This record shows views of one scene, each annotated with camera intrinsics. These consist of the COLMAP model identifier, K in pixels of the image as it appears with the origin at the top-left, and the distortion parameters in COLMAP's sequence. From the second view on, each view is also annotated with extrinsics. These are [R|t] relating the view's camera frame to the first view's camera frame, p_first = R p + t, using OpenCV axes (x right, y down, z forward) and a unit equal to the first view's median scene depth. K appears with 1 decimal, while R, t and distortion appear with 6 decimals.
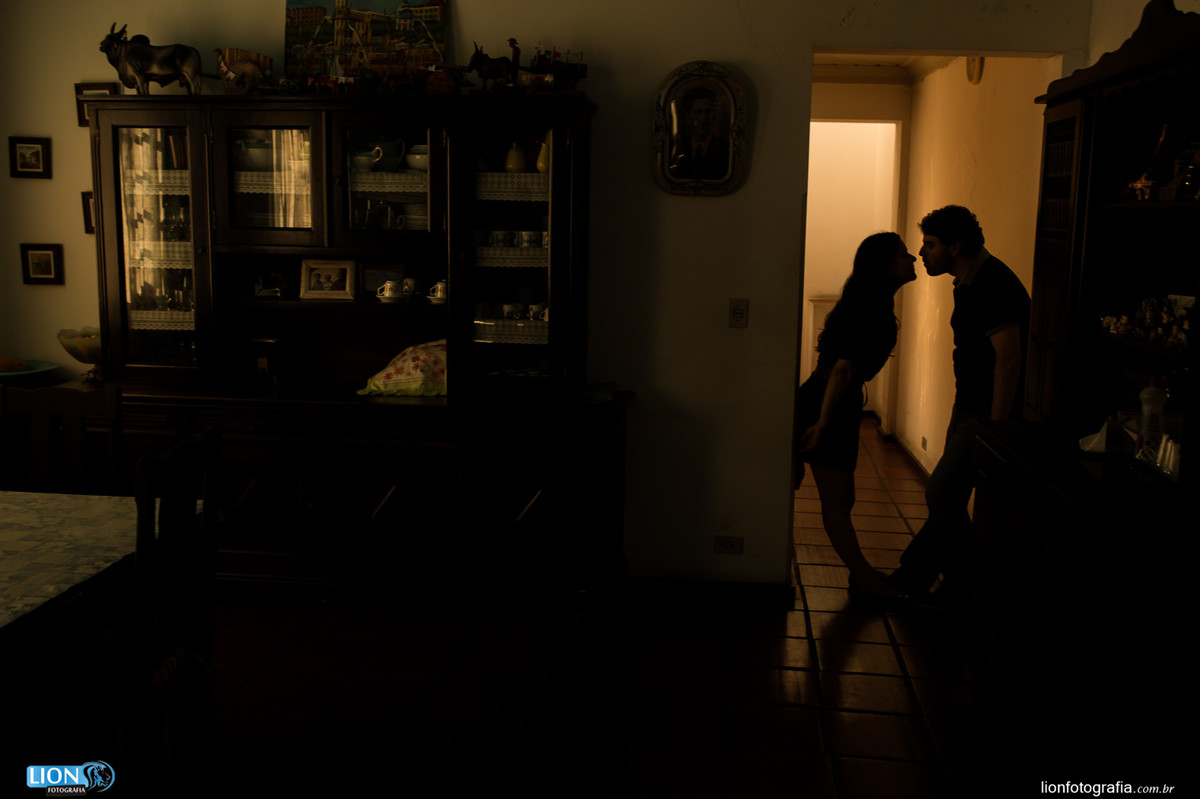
lens RADIAL K [[1208.8, 0, 600.0], [0, 1208.8, 399.5], [0, 0, 1]] dist [-0.022417, 0.042545]
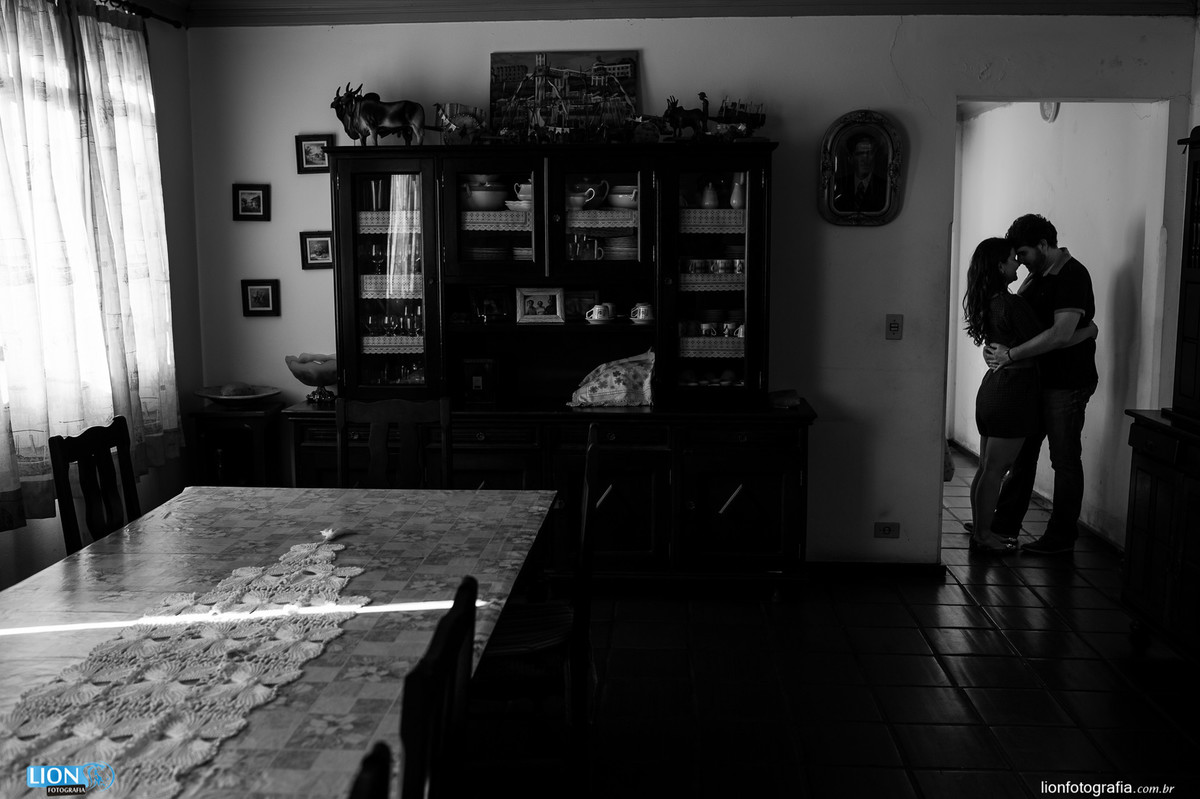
lens RADIAL K [[1208.8, 0, 600.0], [0, 1208.8, 399.5], [0, 0, 1]] dist [-0.022417, 0.042545]
pose [[0.997732, -0.027010, 0.061655, -0.243136], [0.028529, 0.999308, -0.023882, 0.017377], [-0.060967, 0.025587, 0.997812, -0.130938]]
